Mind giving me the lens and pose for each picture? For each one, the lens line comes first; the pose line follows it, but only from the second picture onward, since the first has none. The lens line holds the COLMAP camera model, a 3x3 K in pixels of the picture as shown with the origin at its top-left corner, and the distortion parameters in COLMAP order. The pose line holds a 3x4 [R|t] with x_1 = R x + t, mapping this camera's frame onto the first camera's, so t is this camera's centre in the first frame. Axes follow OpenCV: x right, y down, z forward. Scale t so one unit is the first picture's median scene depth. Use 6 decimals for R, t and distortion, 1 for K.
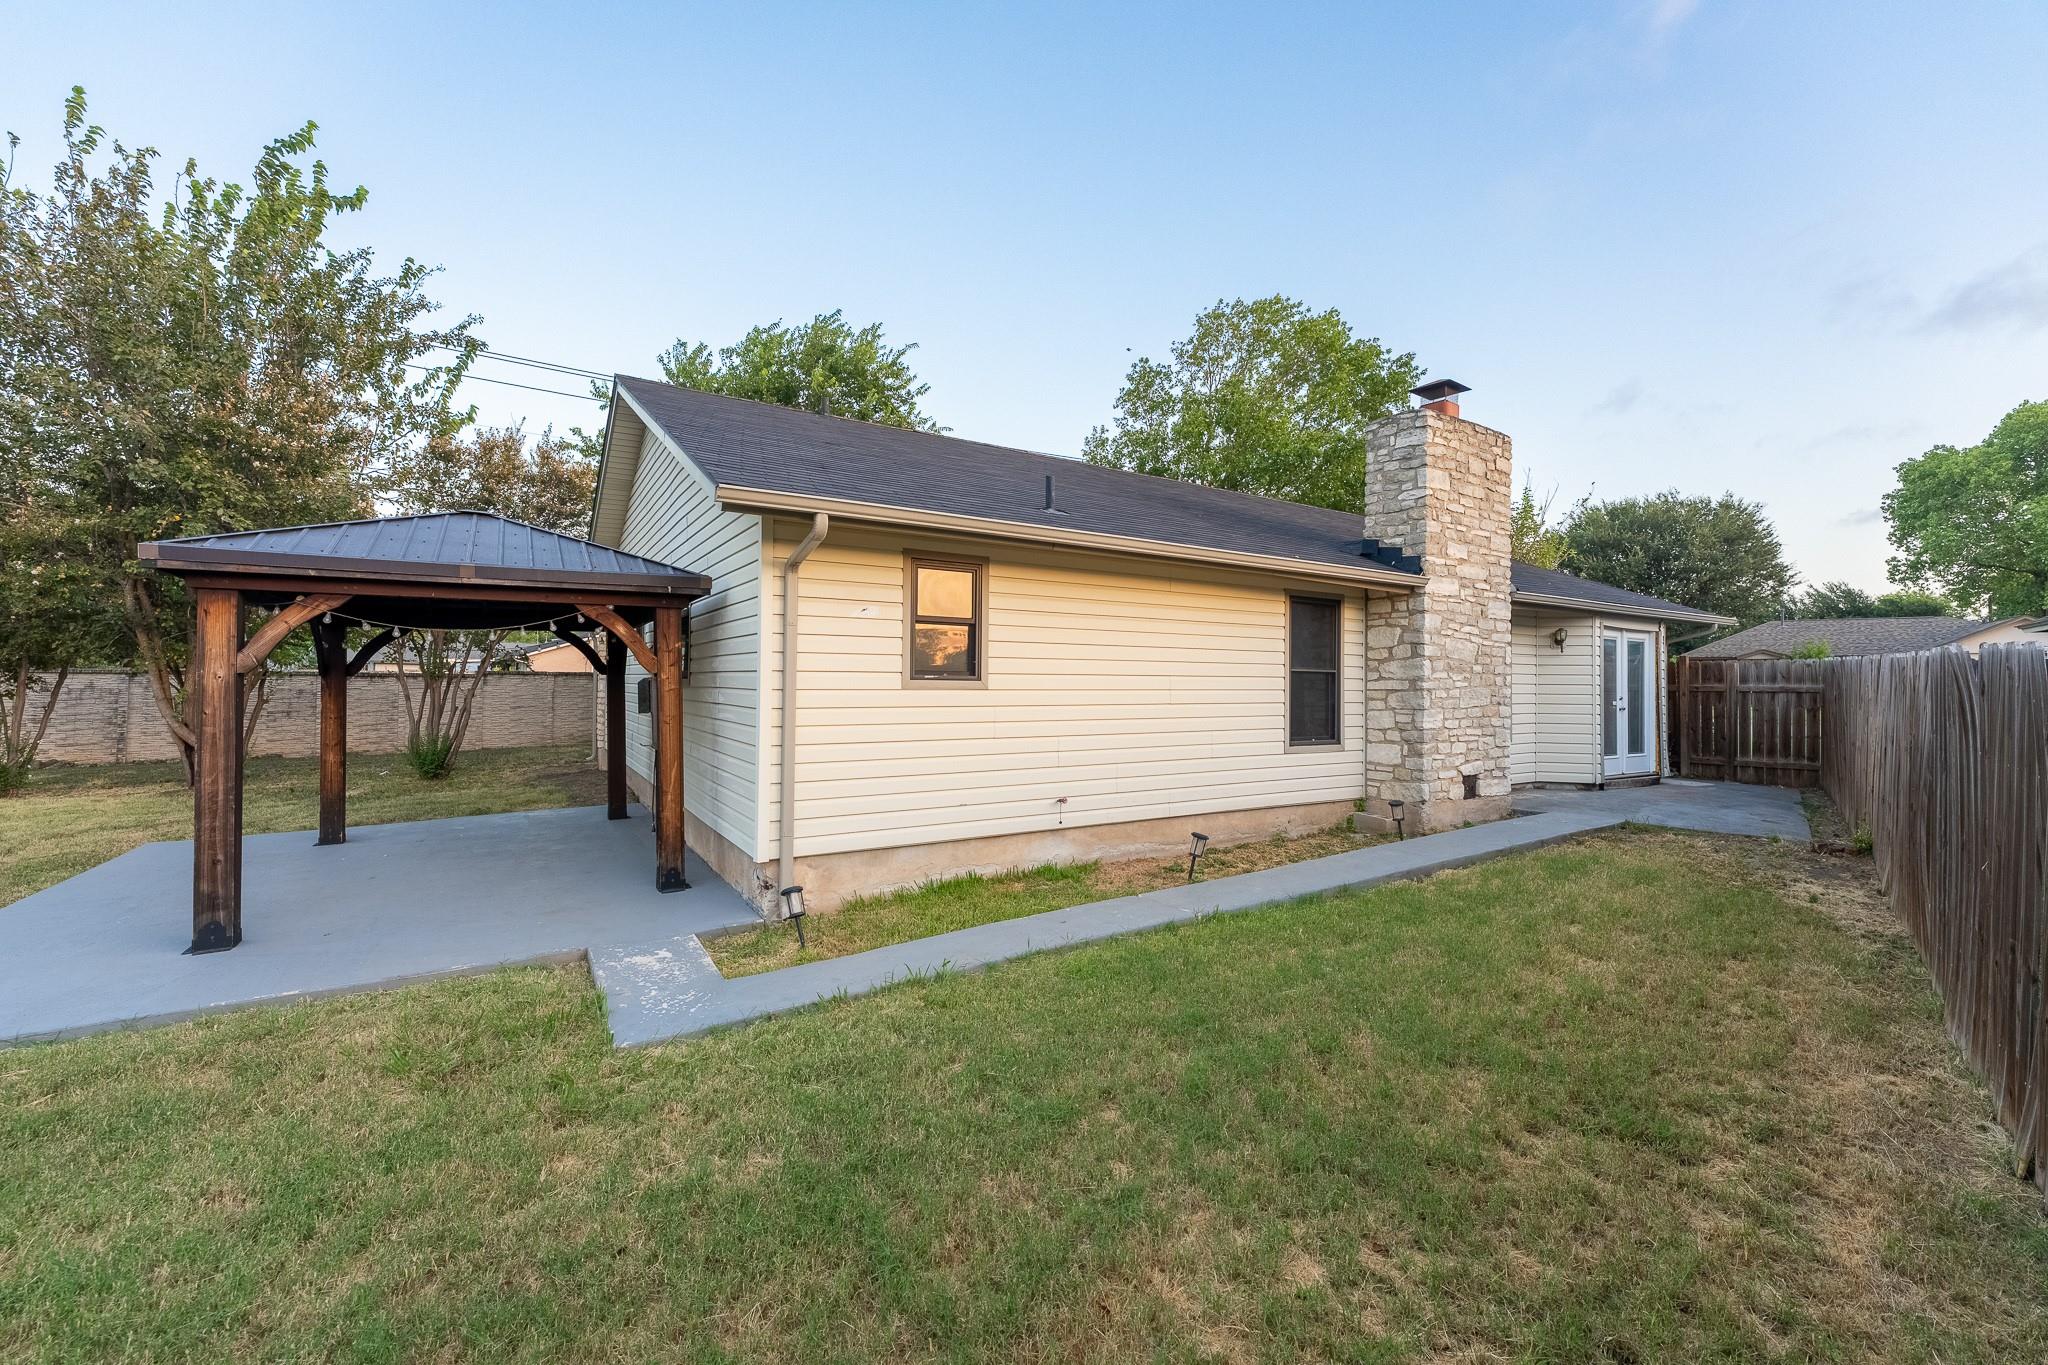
lens RADIAL K [[806.1, 0, 1024.0], [0, 806.1, 682.5], [0, 0, 1]] dist [0.000682, 0.000094]
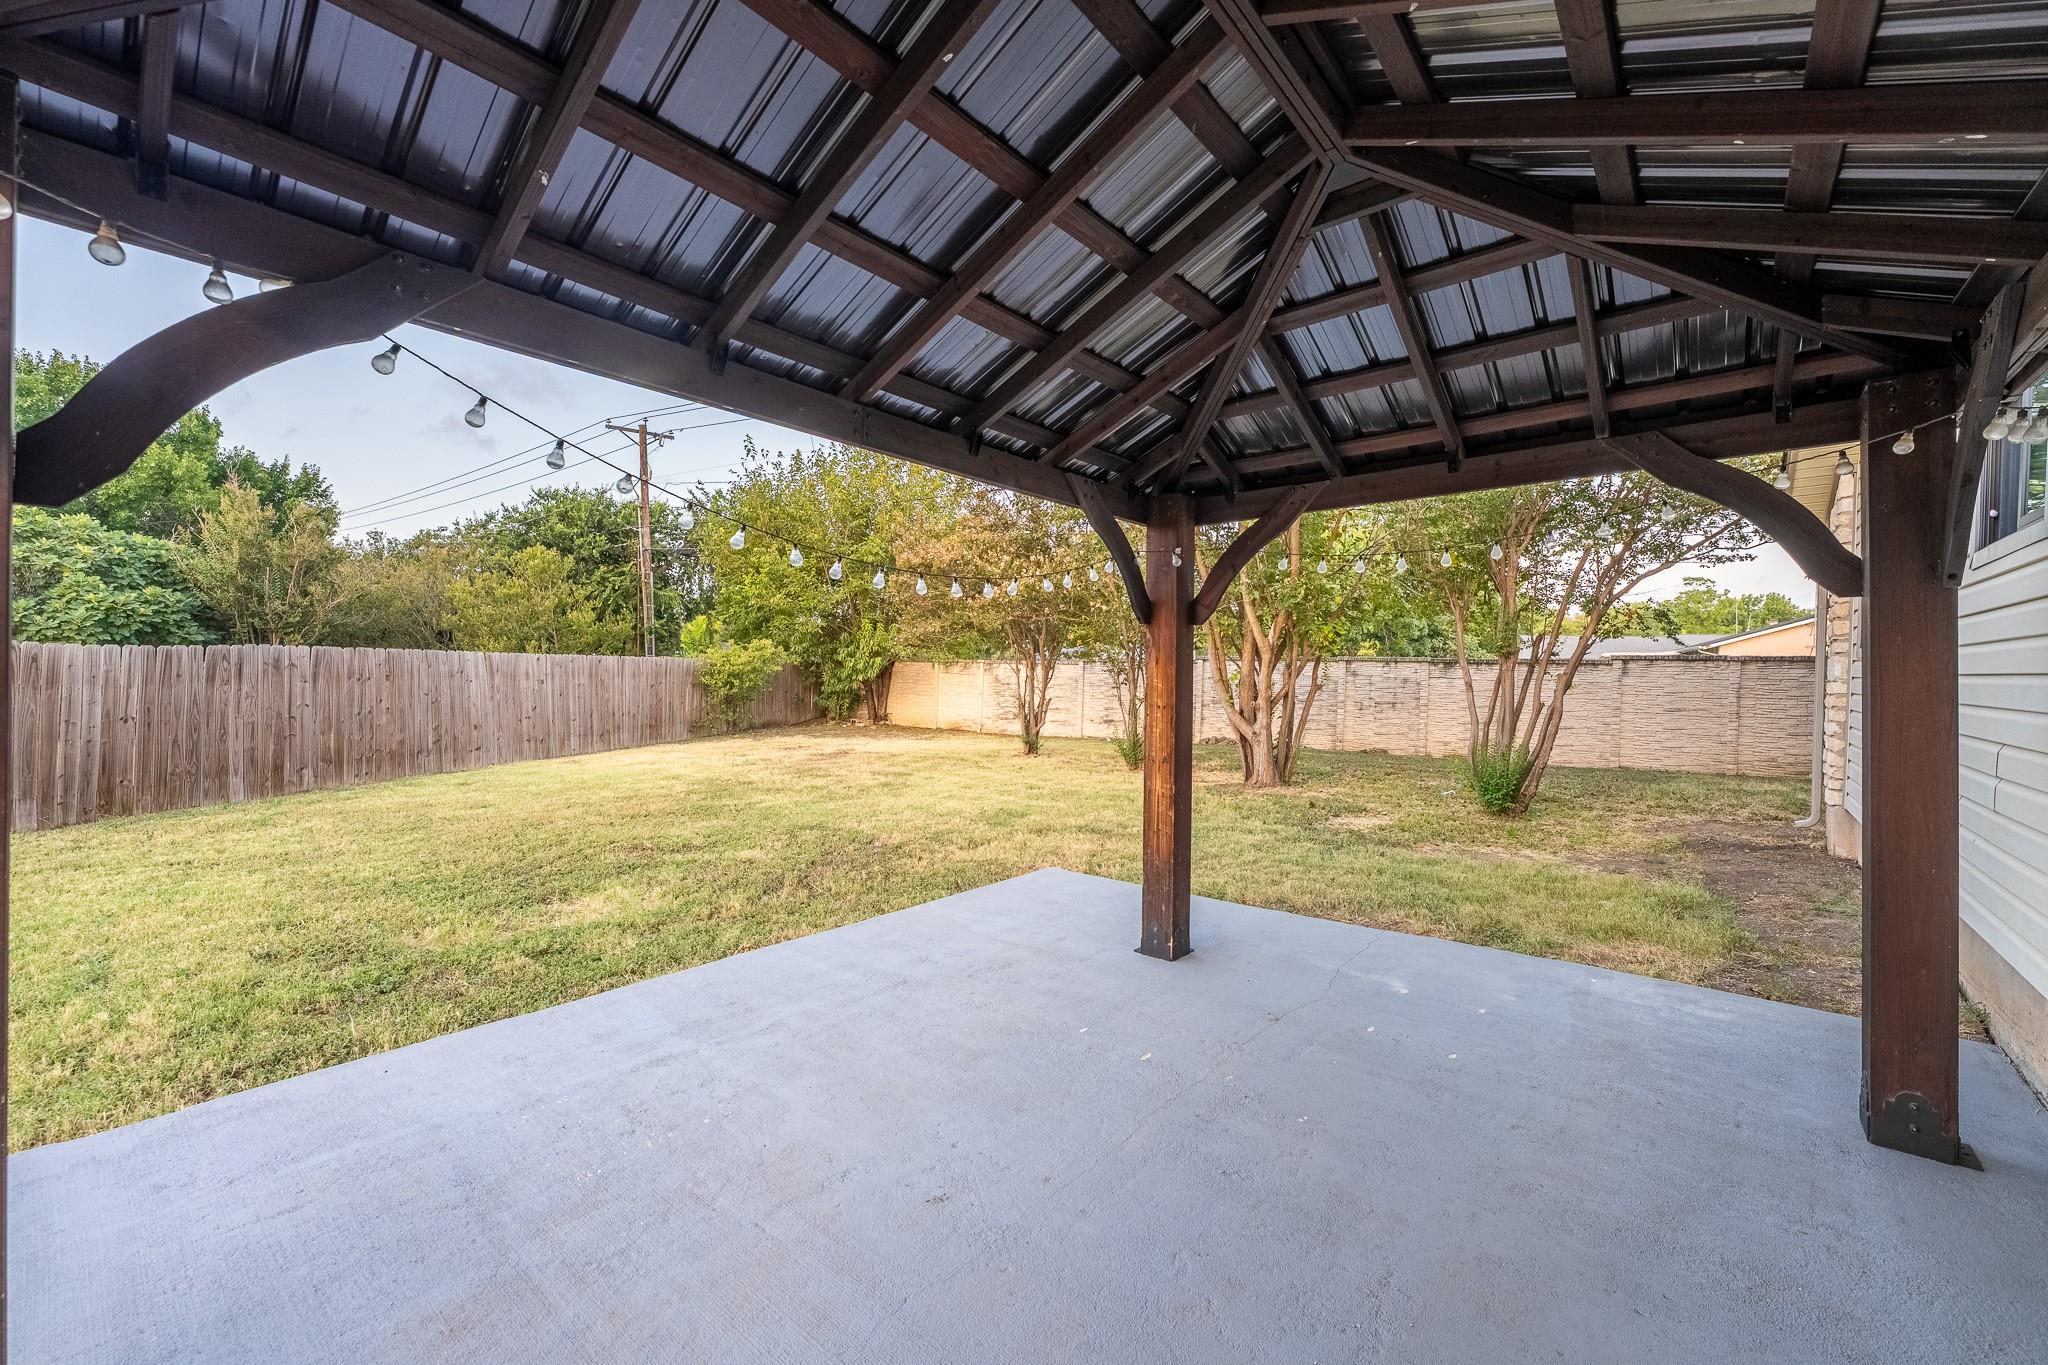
lens RADIAL K [[806.1, 0, 1024.0], [0, 806.1, 682.5], [0, 0, 1]] dist [0.000682, 0.000094]
pose [[0.296380, 0.001182, -0.955069, -0.238865], [-0.006453, 0.999979, -0.000765, 0.018236], [0.955048, 0.006390, 0.296381, 0.452559]]
